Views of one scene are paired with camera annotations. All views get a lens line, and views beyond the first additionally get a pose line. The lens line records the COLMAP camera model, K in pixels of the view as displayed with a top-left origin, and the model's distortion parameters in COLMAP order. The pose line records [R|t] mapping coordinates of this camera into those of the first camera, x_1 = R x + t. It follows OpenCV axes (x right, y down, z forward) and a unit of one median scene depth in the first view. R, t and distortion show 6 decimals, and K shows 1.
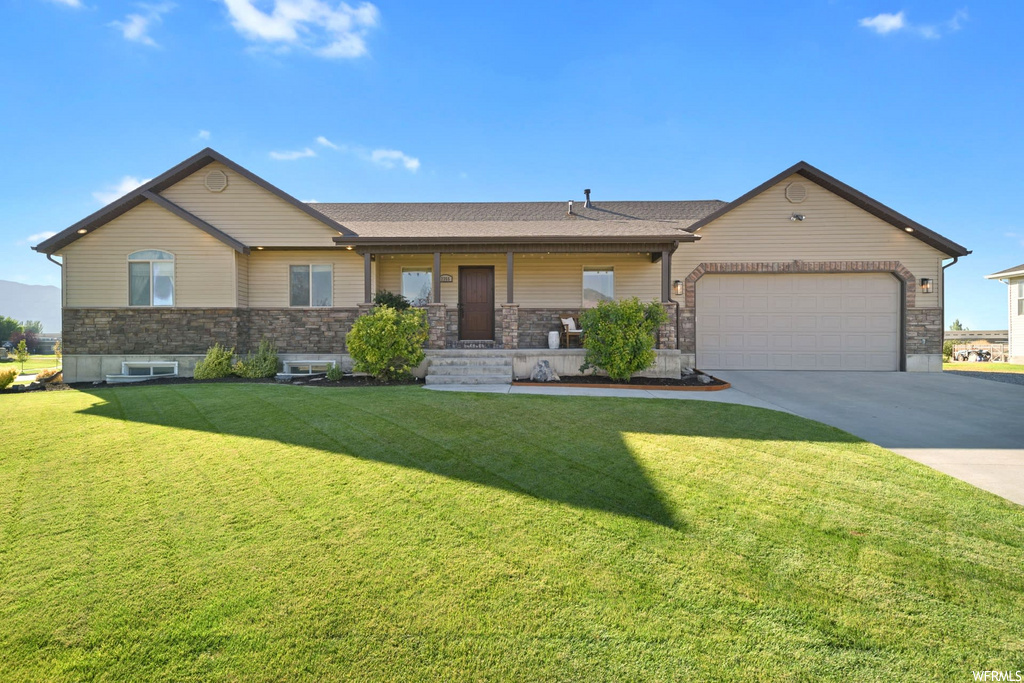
lens RADIAL K [[541.1, 0, 512.0], [0, 541.1, 341.5], [0, 0, 1]] dist [0.003039, 0.000984]
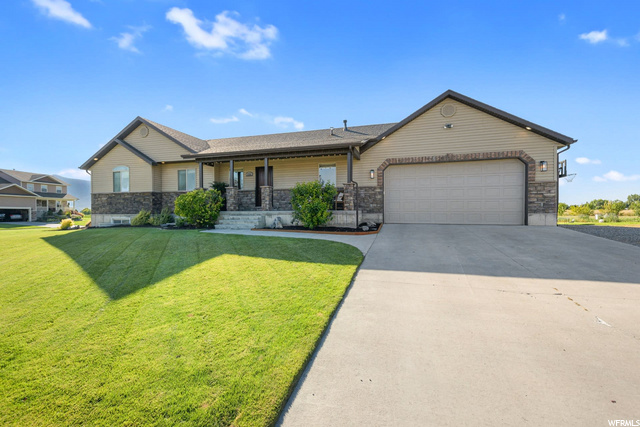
lens RADIAL K [[292.8, 0, 320.0], [0, 292.8, 213.5], [0, 0, 1]] dist [0.013152, -0.000259]
pose [[0.961304, -0.001380, -0.275488, 0.411527], [0.005179, 0.999901, 0.013062, 0.009771], [0.275443, -0.013983, 0.961216, 0.080647]]
